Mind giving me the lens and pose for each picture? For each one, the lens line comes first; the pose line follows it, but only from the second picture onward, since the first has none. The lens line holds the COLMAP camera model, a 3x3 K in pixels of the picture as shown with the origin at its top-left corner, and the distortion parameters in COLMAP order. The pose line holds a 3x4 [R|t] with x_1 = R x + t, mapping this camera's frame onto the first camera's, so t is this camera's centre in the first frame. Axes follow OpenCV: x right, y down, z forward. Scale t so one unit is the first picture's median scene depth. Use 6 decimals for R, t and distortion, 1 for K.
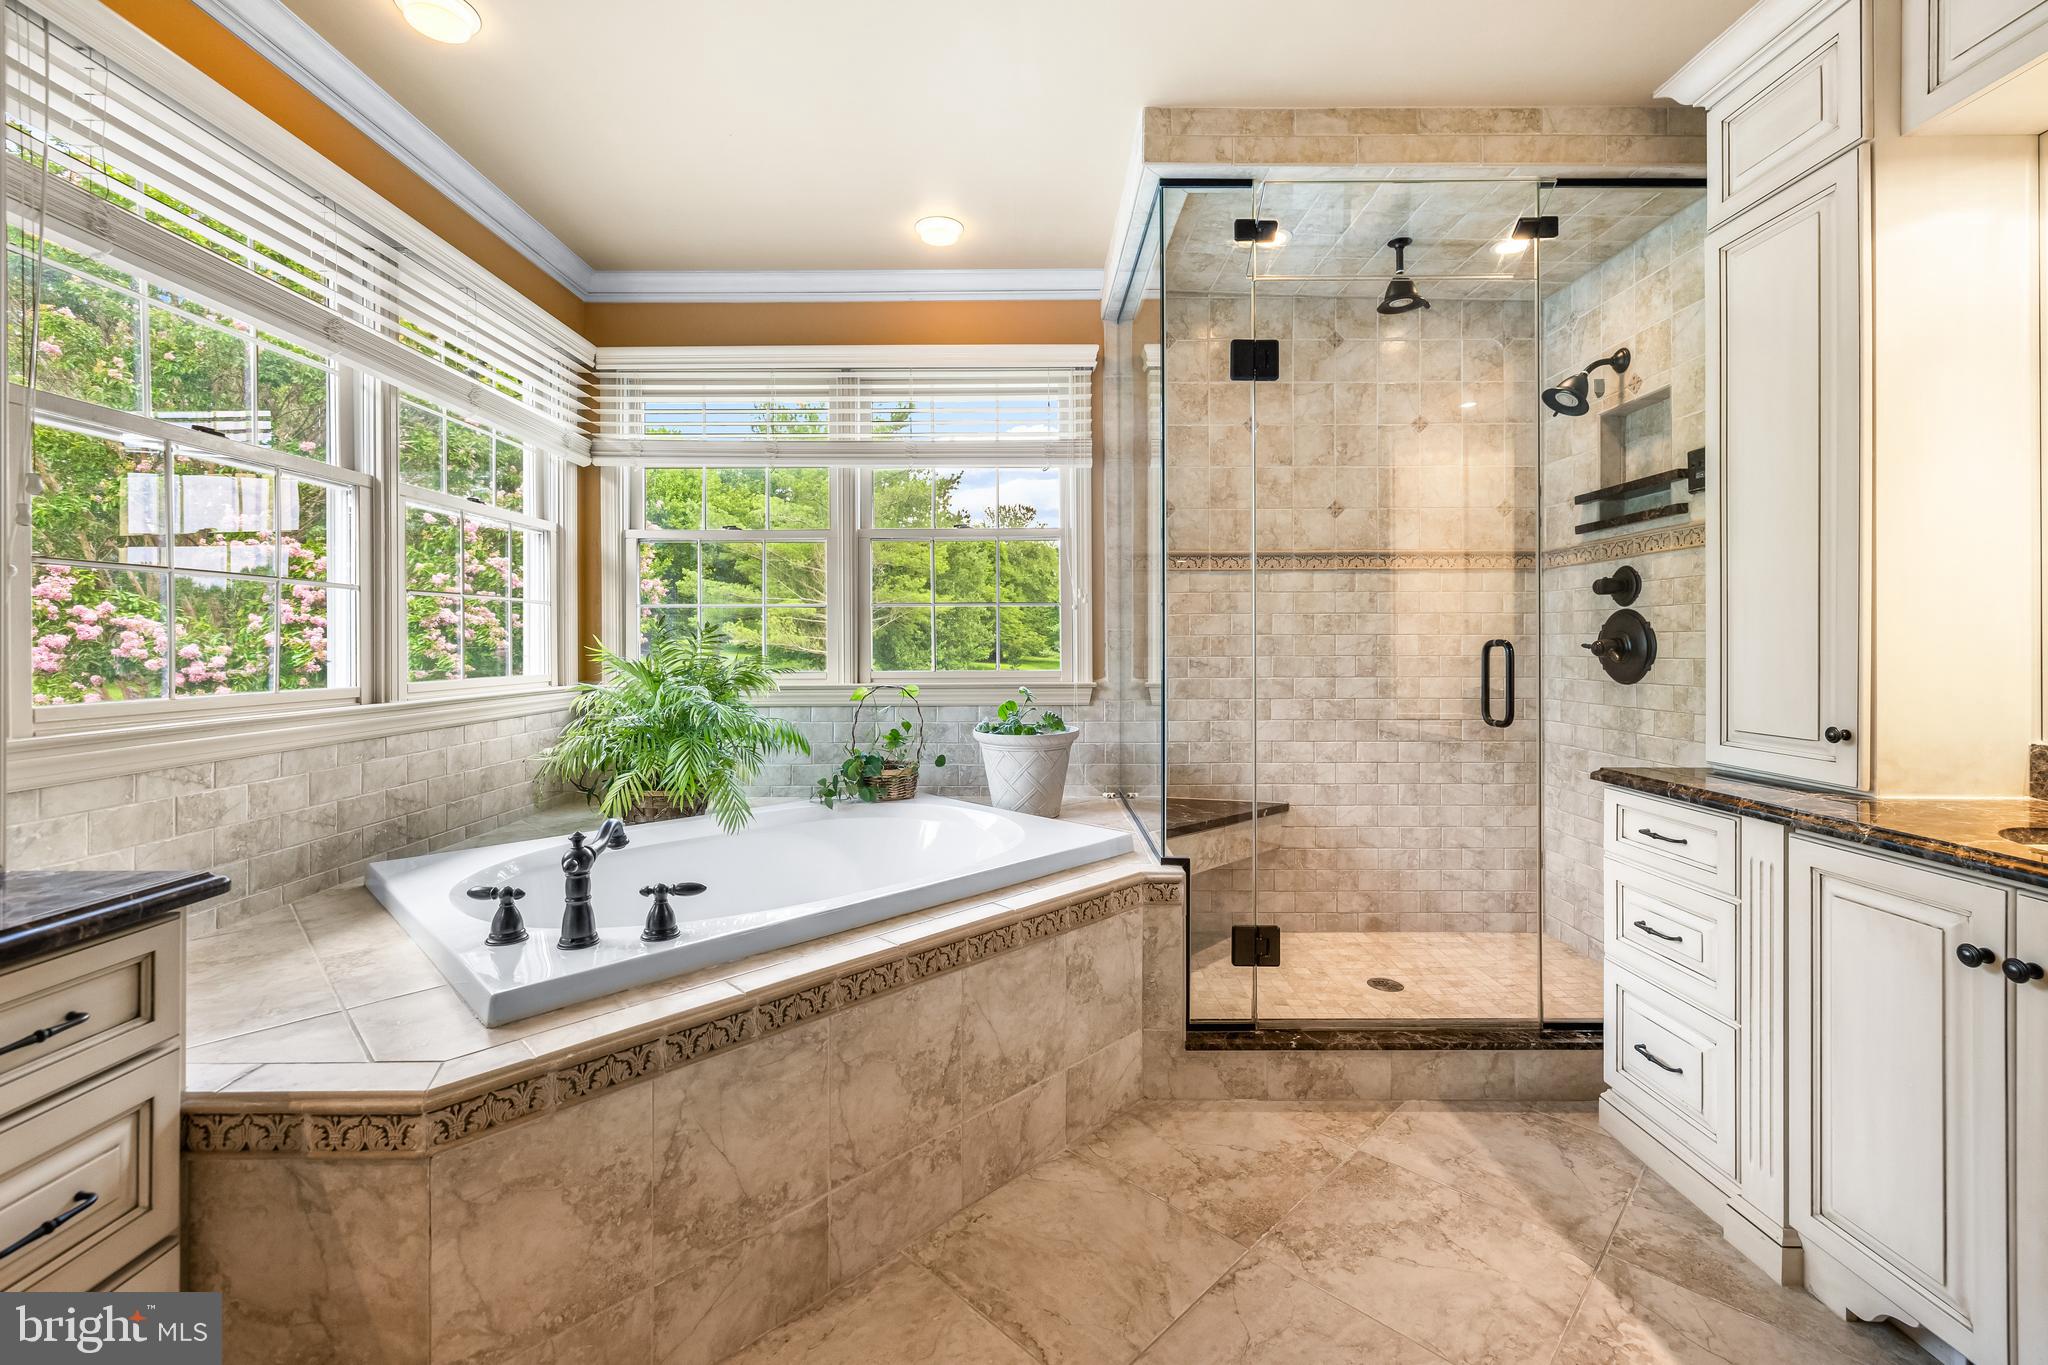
lens RADIAL K [[866.5, 0, 1011.4], [0, 866.5, 645.6], [0, 0, 1]] dist [-0.000356, 0.000743]
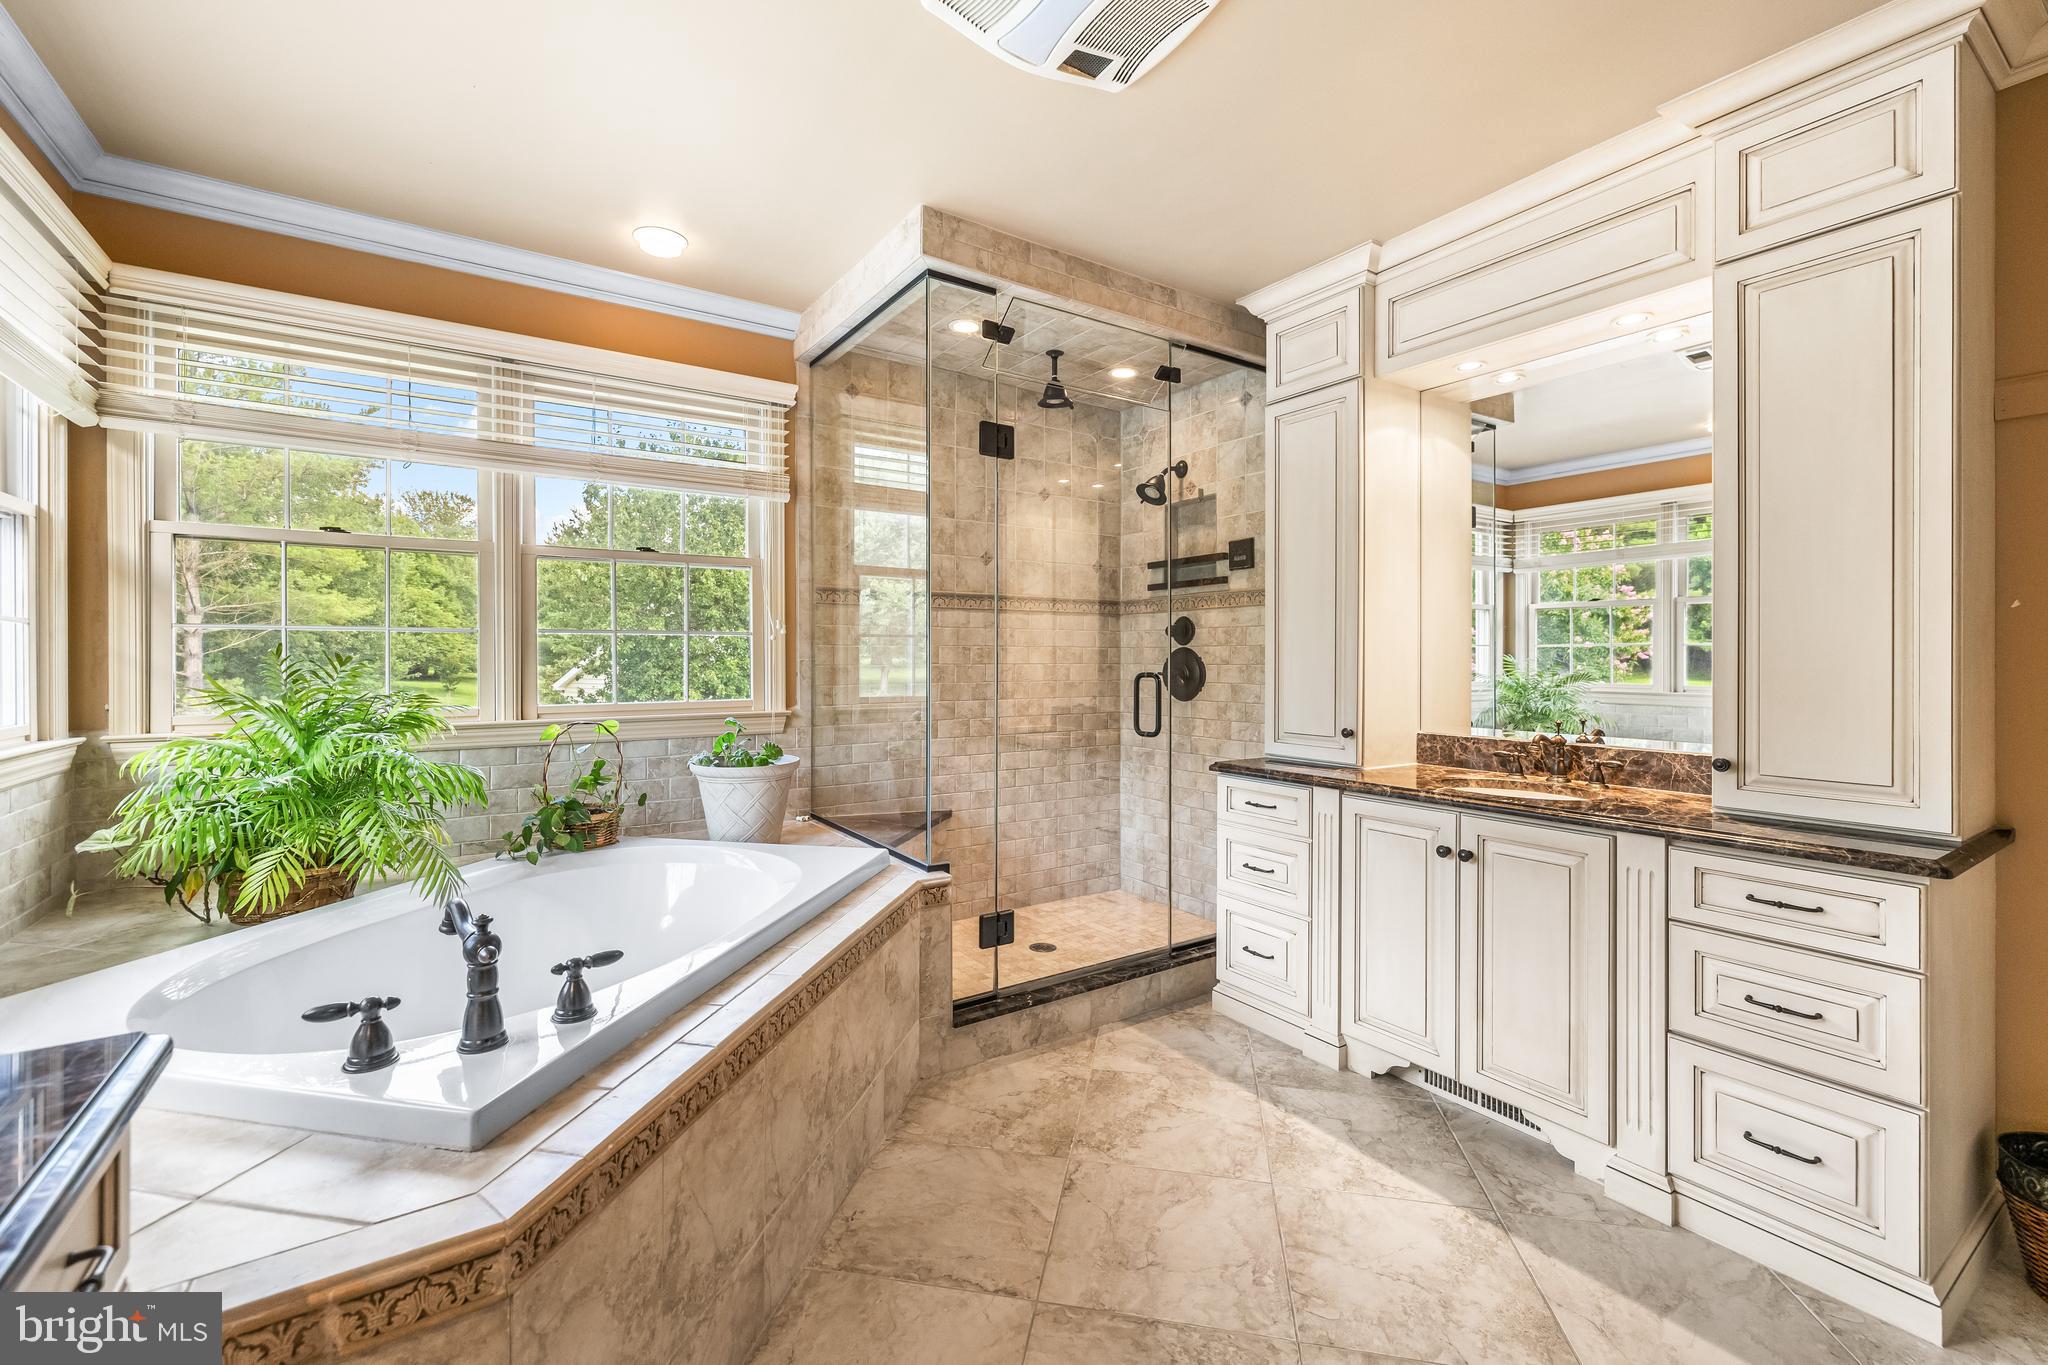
lens RADIAL K [[866.5, 0, 1012.4], [0, 866.5, 661.3], [0, 0, 1]] dist [-0.000356, 0.000743]
pose [[0.827463, 0.000117, 0.561520, -0.384407], [-0.001285, 0.999998, 0.001686, -0.027009], [-0.561518, -0.002117, 0.827462, -0.003857]]
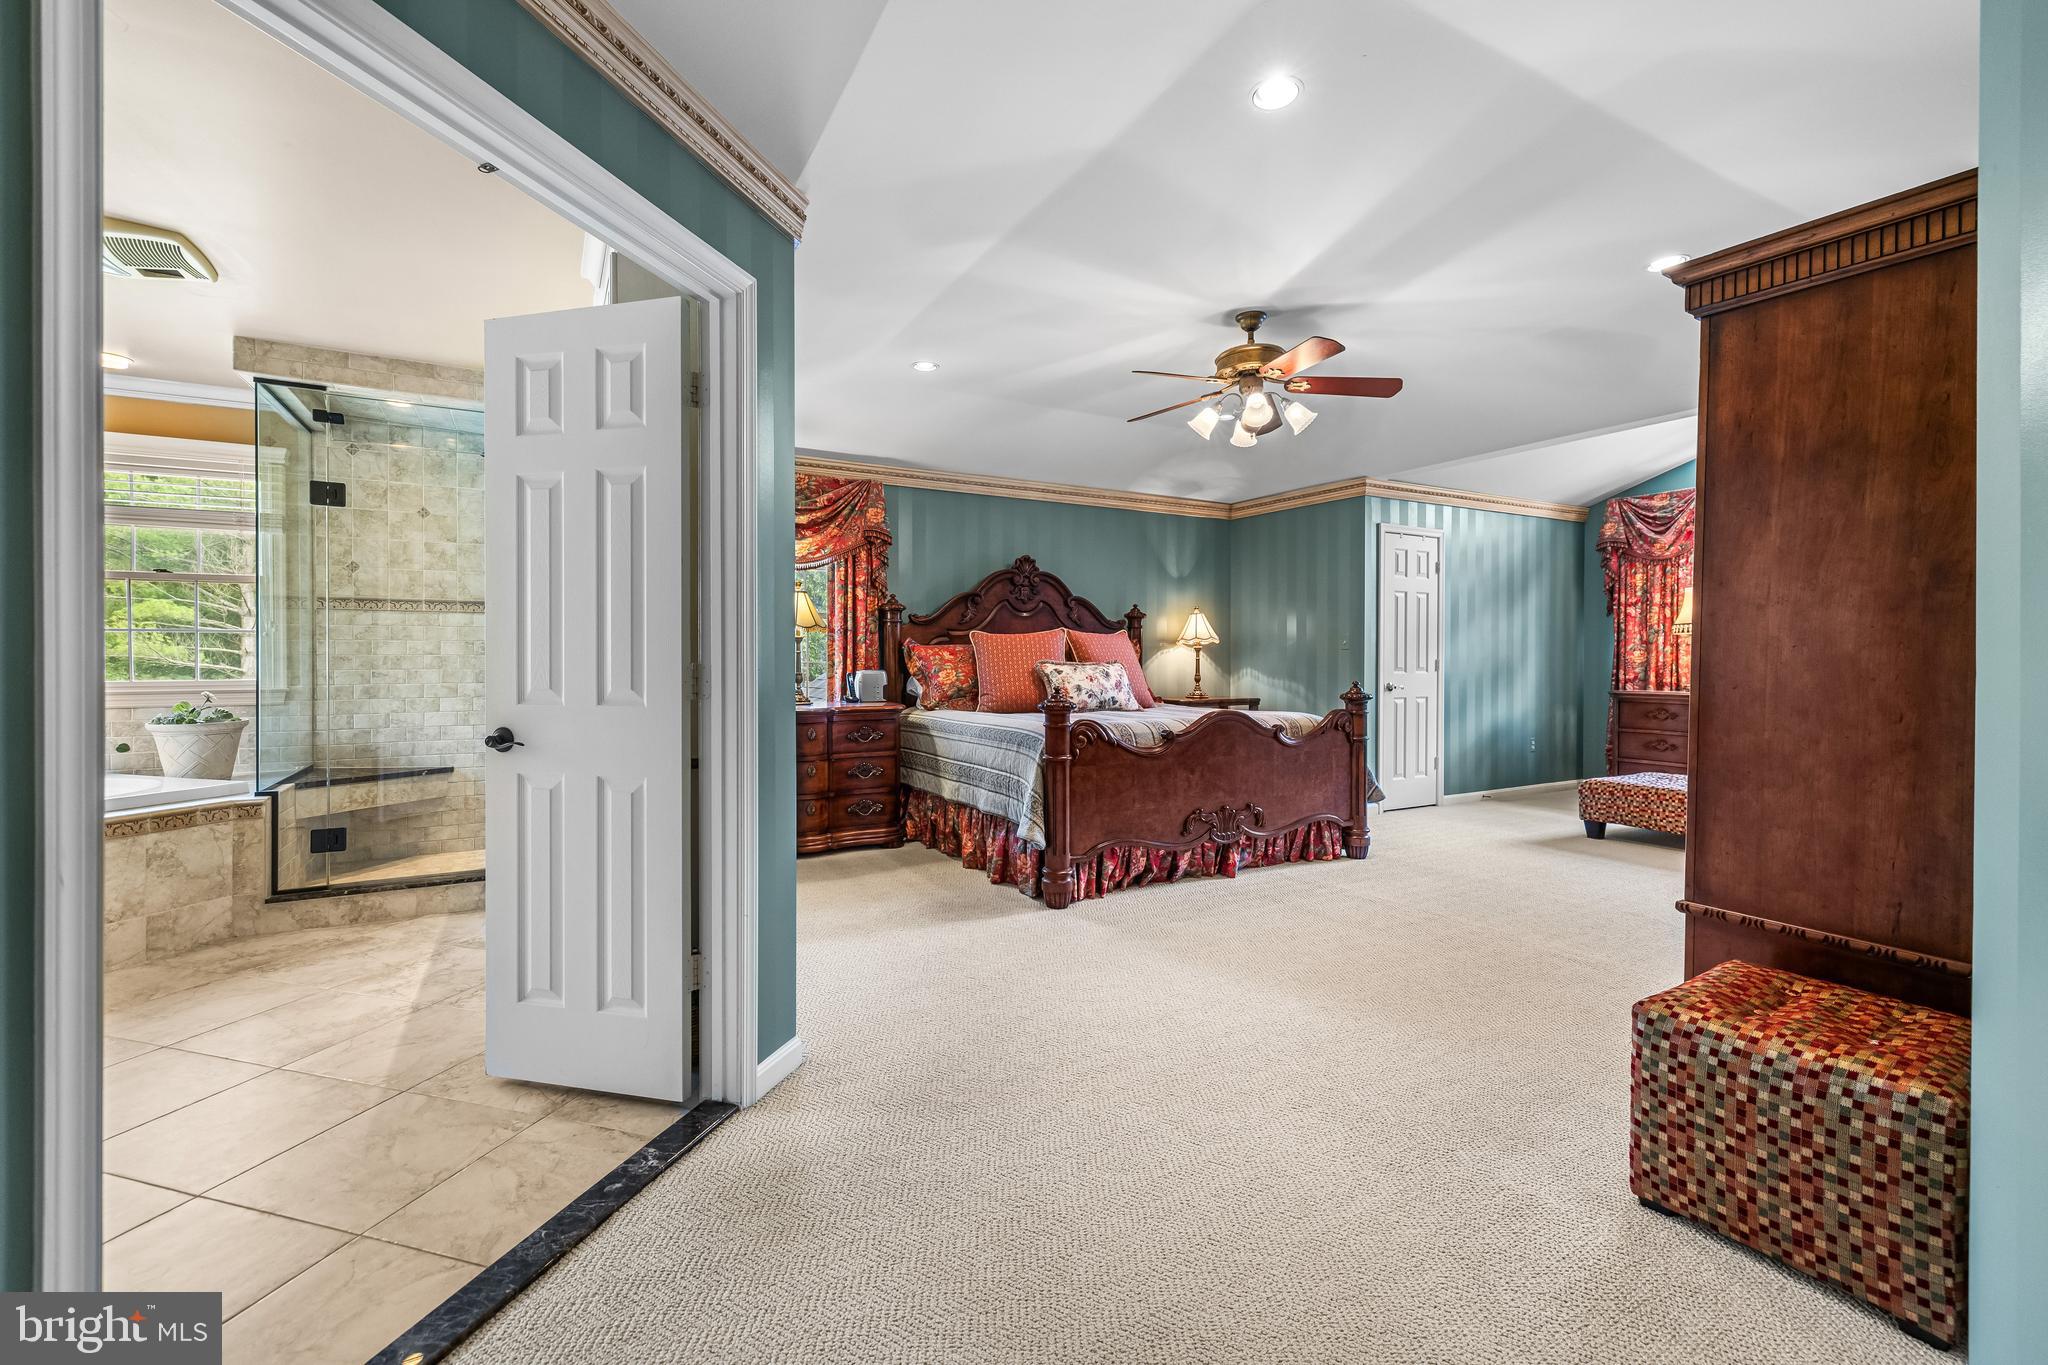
lens RADIAL K [[866.5, 0, 1032.0], [0, 866.5, 664.1], [0, 0, 1]] dist [-0.000356, 0.000743]
pose [[0.869228, 0.000914, 0.494411, 0.657076], [-0.003462, 0.999985, 0.004238, -0.009456], [-0.494400, -0.005395, 0.869218, -1.181740]]
